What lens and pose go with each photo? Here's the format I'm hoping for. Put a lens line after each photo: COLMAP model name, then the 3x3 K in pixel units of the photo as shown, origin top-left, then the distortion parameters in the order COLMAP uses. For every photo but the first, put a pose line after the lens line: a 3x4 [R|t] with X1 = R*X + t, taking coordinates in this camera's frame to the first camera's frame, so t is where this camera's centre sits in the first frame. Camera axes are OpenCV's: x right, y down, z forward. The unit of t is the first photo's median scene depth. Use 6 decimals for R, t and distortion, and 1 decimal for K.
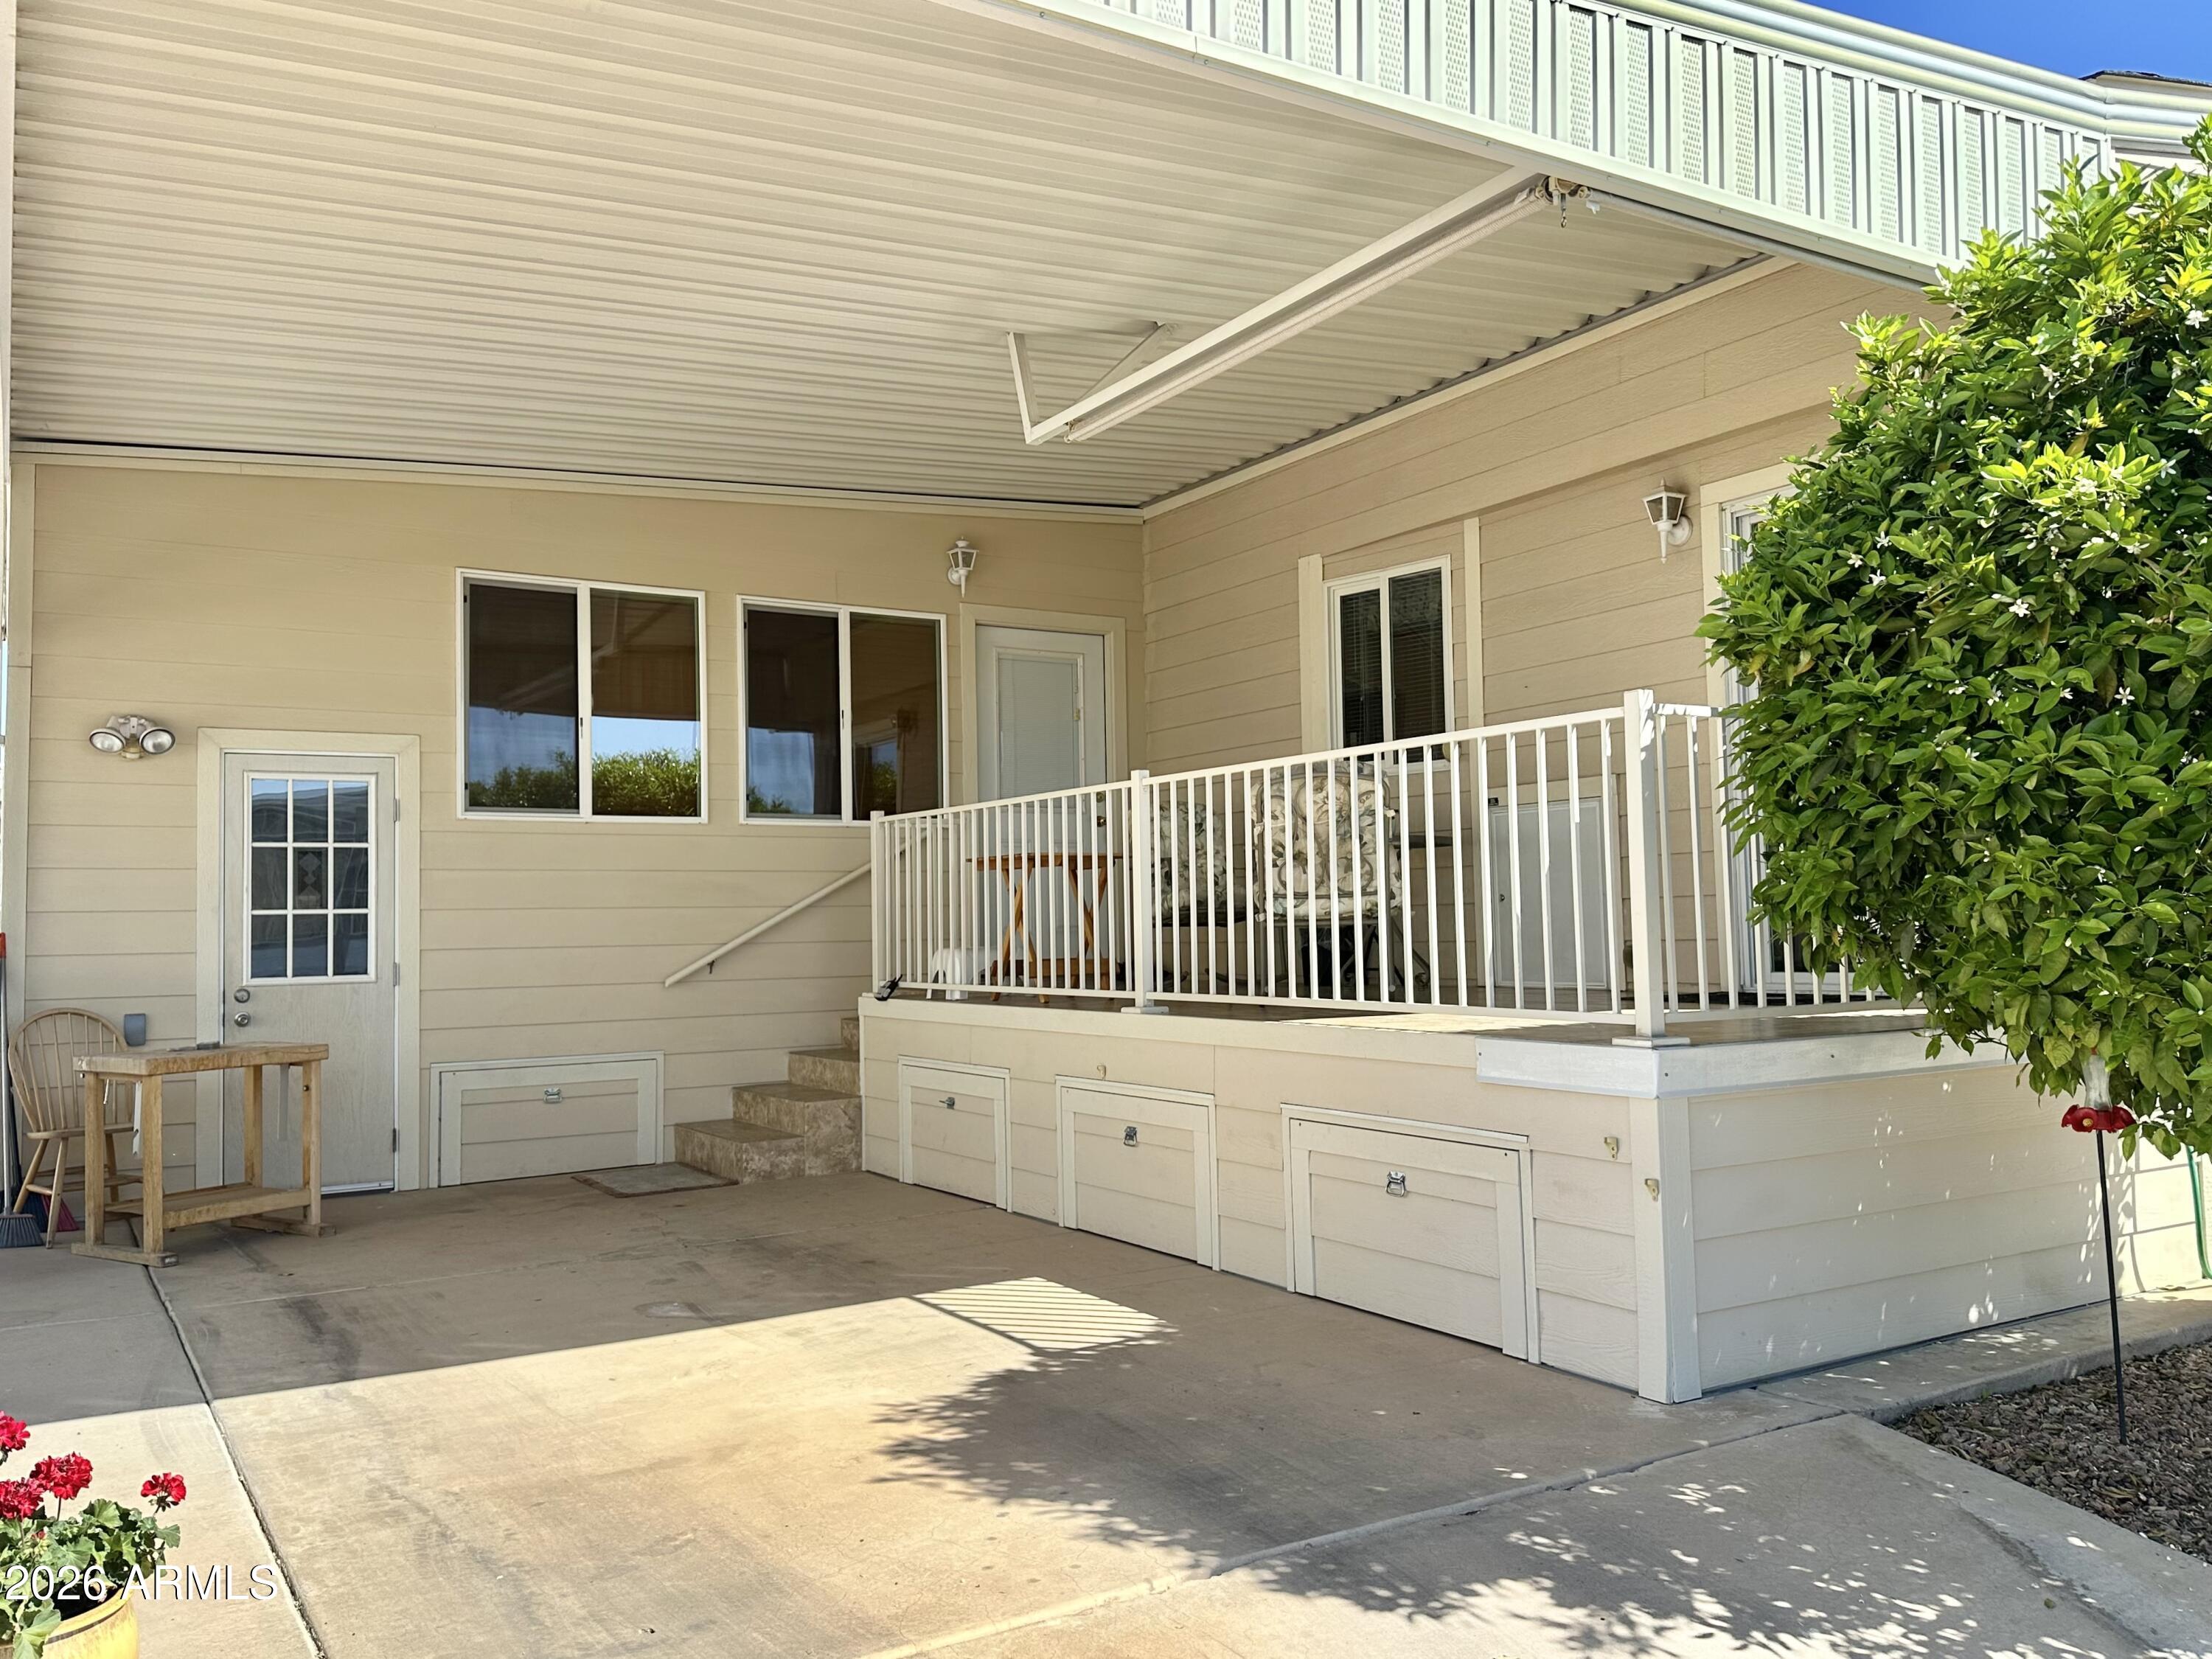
lens RADIAL K [[1775.8, 0, 1120.5], [0, 1775.8, 832.4], [0, 0, 1]] dist [0.032451, -0.012806]
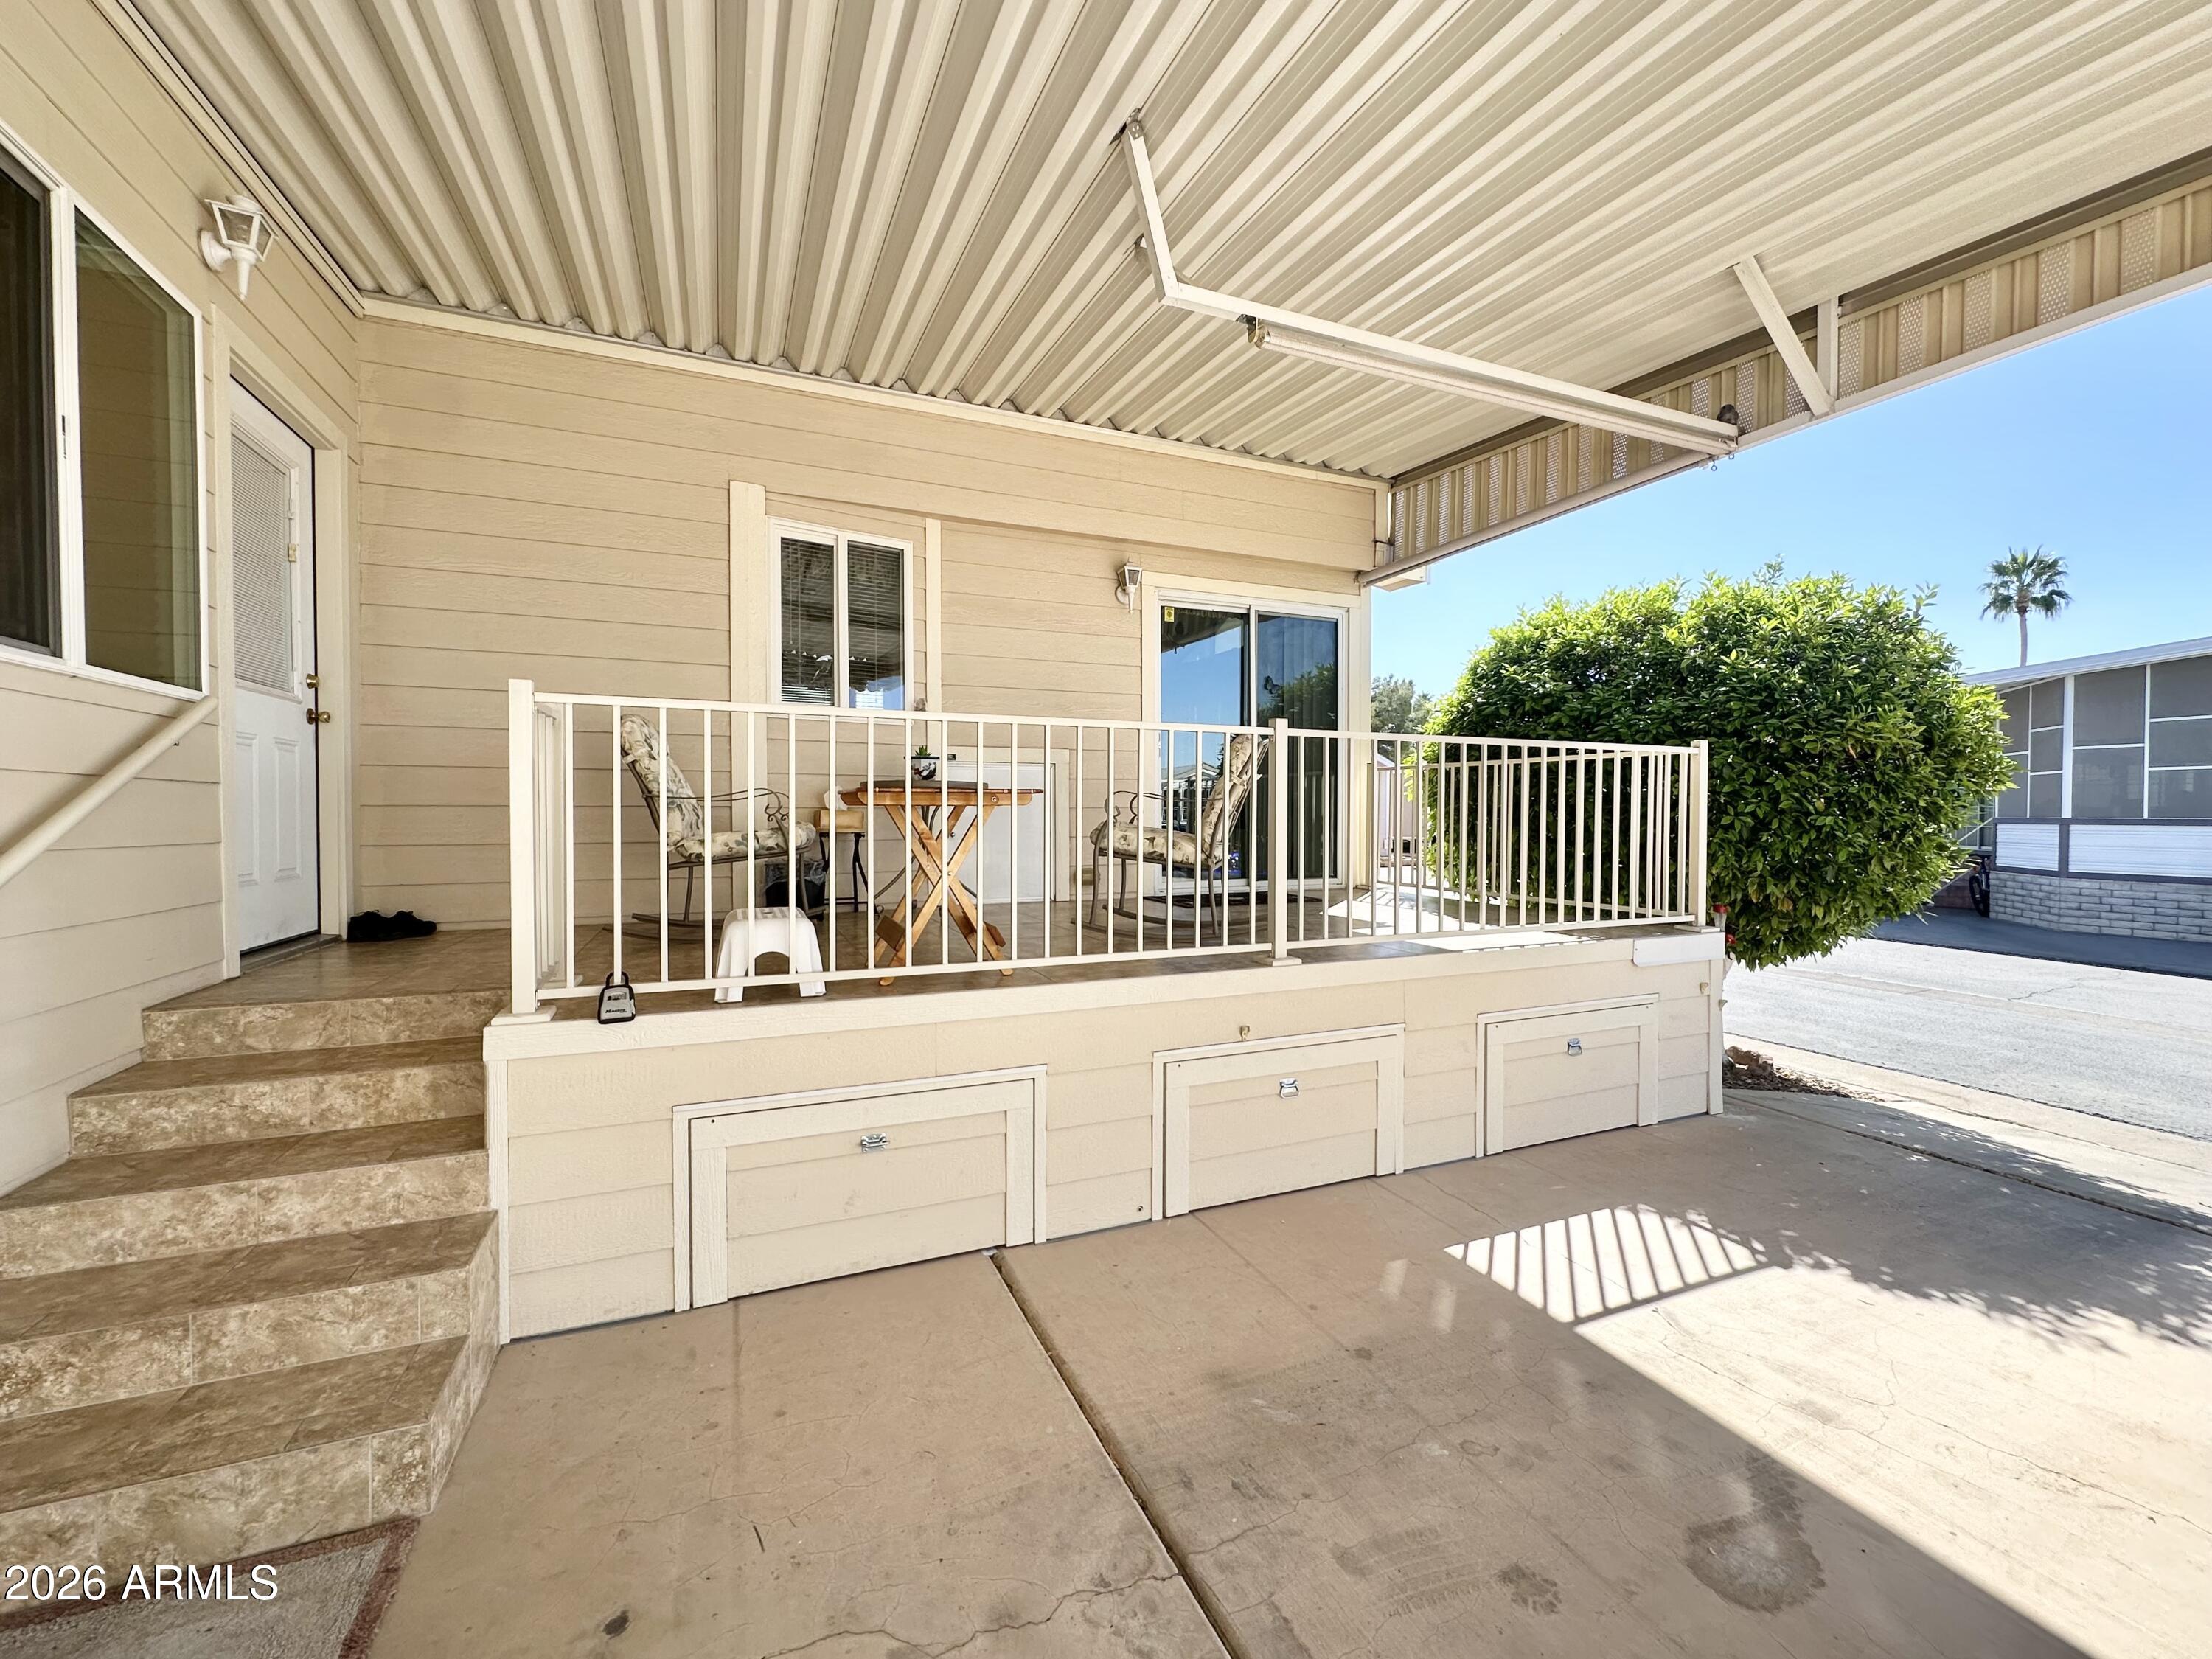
lens RADIAL K [[886.0, 0, 1121.1], [0, 886.0, 837.9], [0, 0, 1]] dist [-0.003931, 0.000957]
pose [[0.138682, -0.013446, 0.990246, -0.627905], [-0.060632, 0.997917, 0.022042, 0.029586], [-0.988479, -0.063098, 0.137578, 1.282969]]
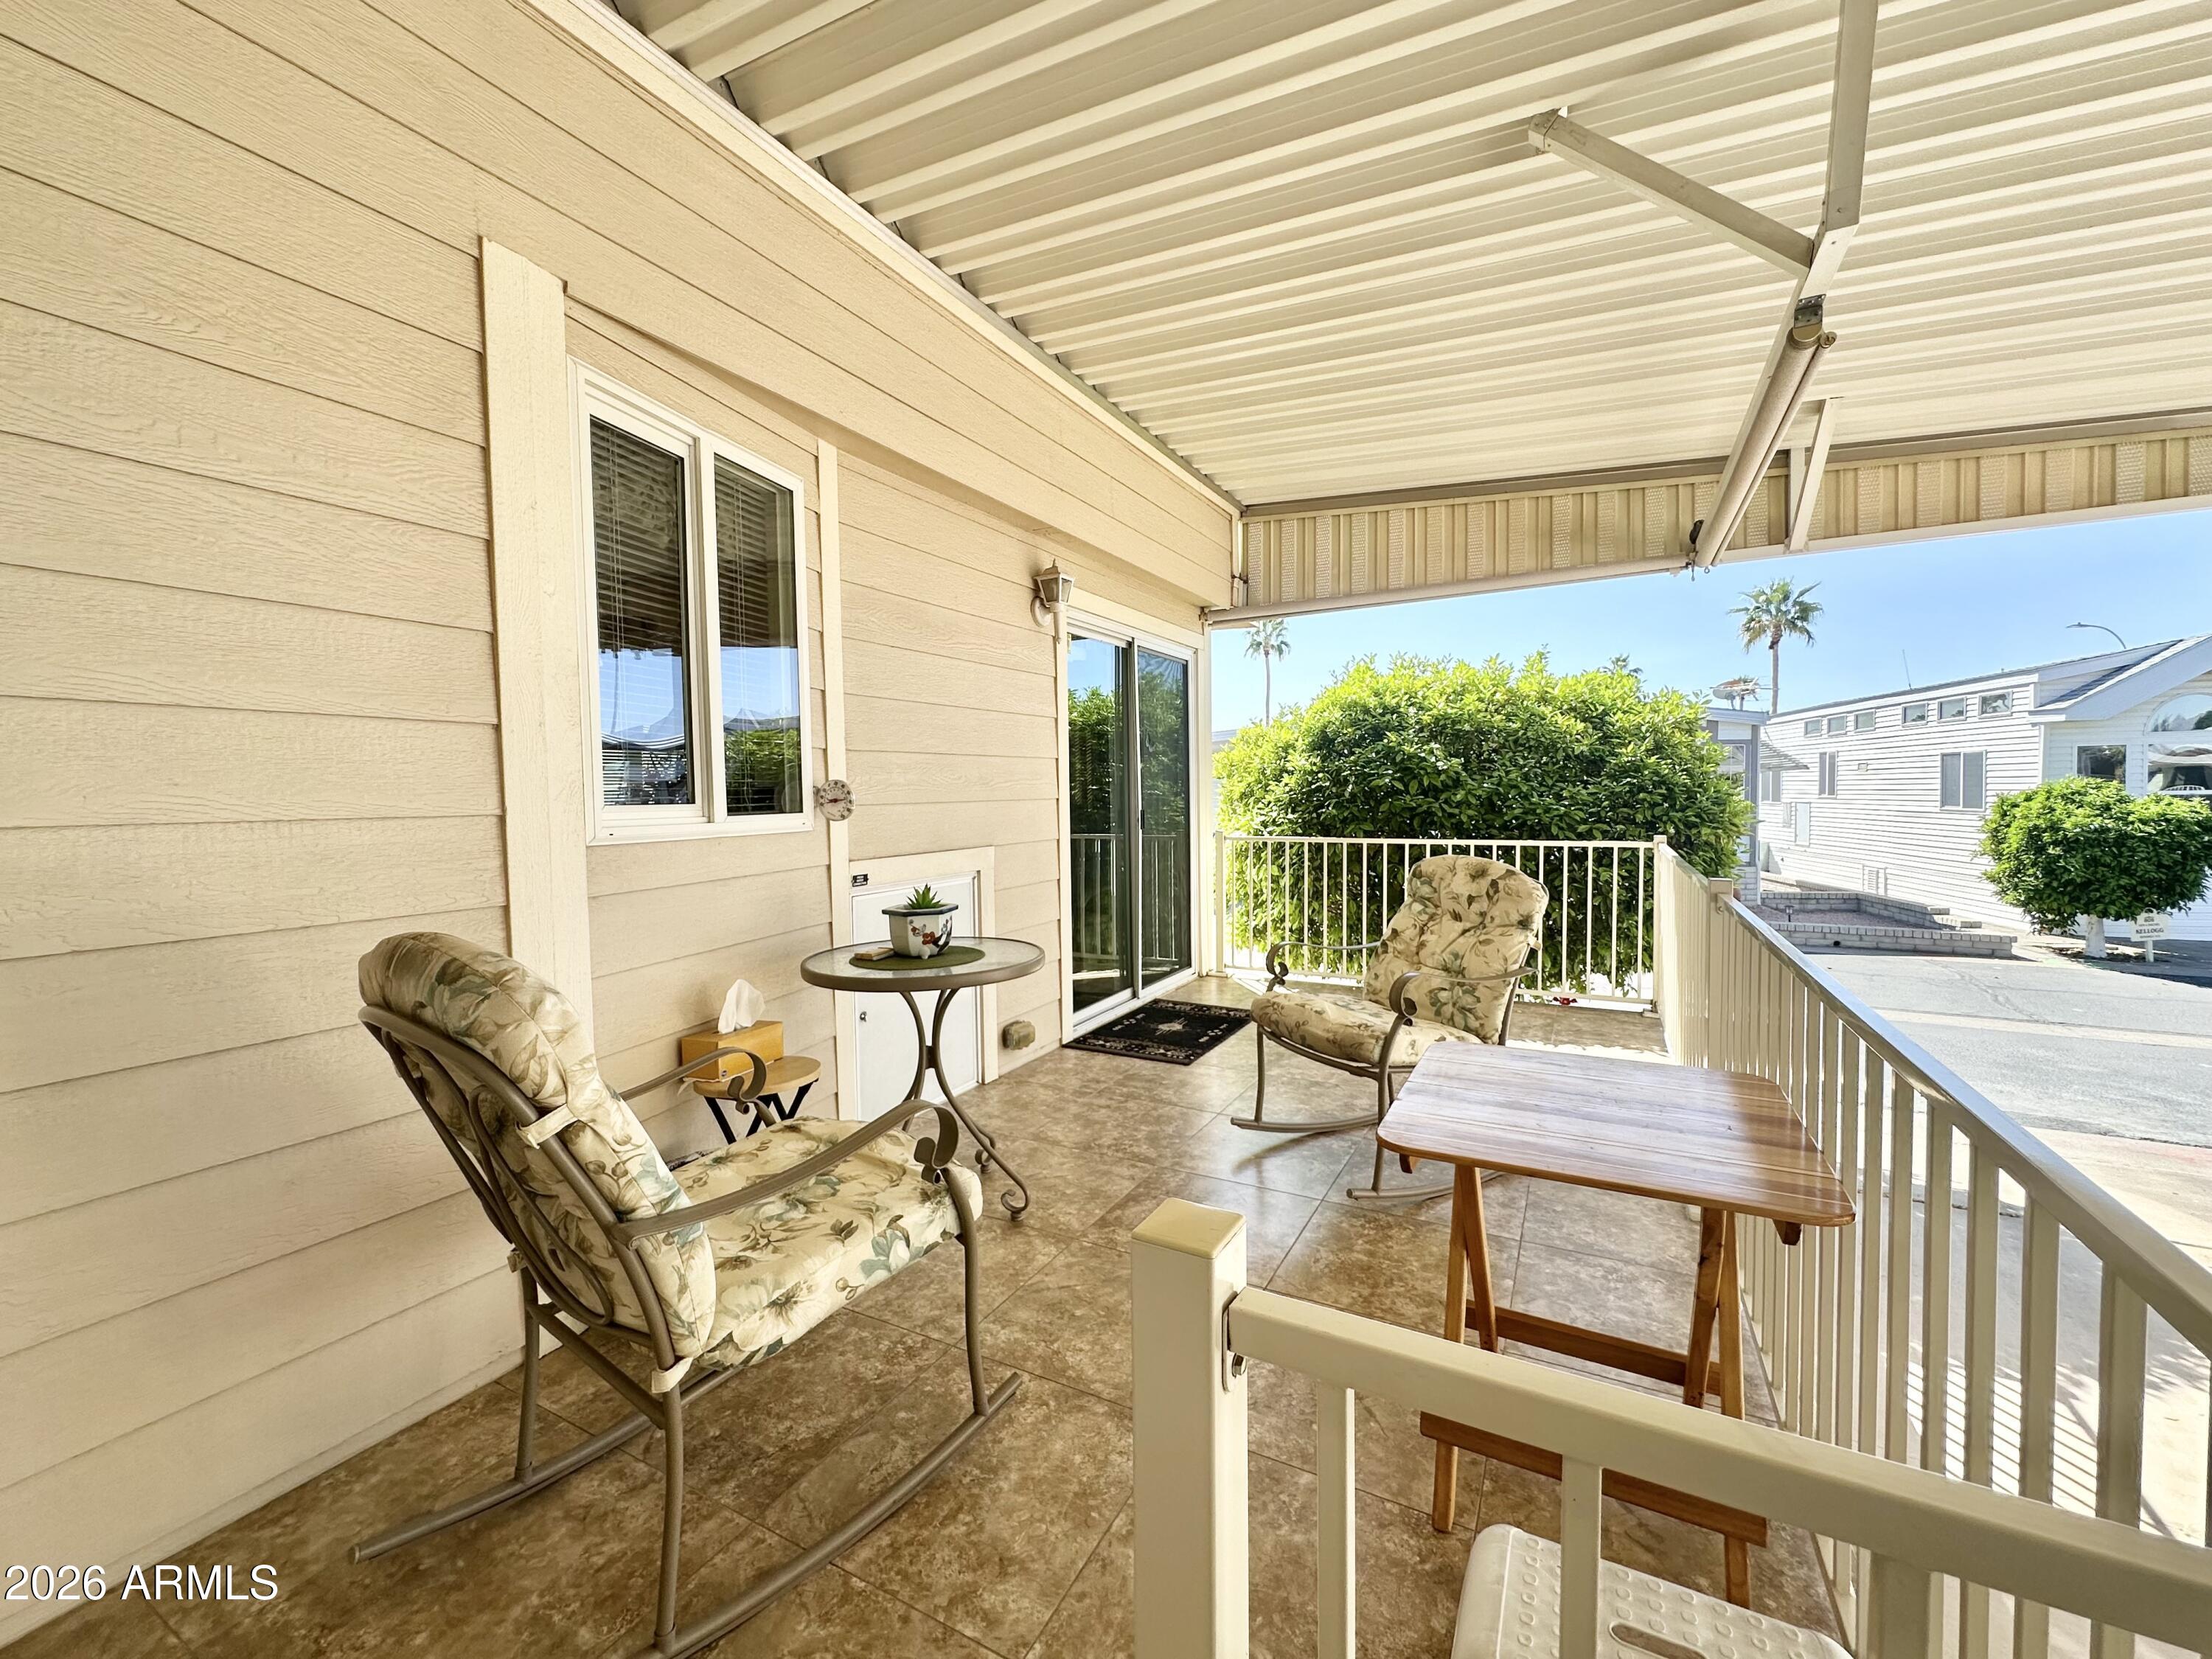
lens RADIAL K [[886.0, 0, 1113.4], [0, 886.0, 829.2], [0, 0, 1]] dist [-0.003931, 0.000957]
pose [[-0.499849, -0.012279, 0.866026, -0.219756], [-0.028201, 0.999600, -0.002104, -0.063794], [-0.865653, -0.025475, -0.499995, 1.757353]]
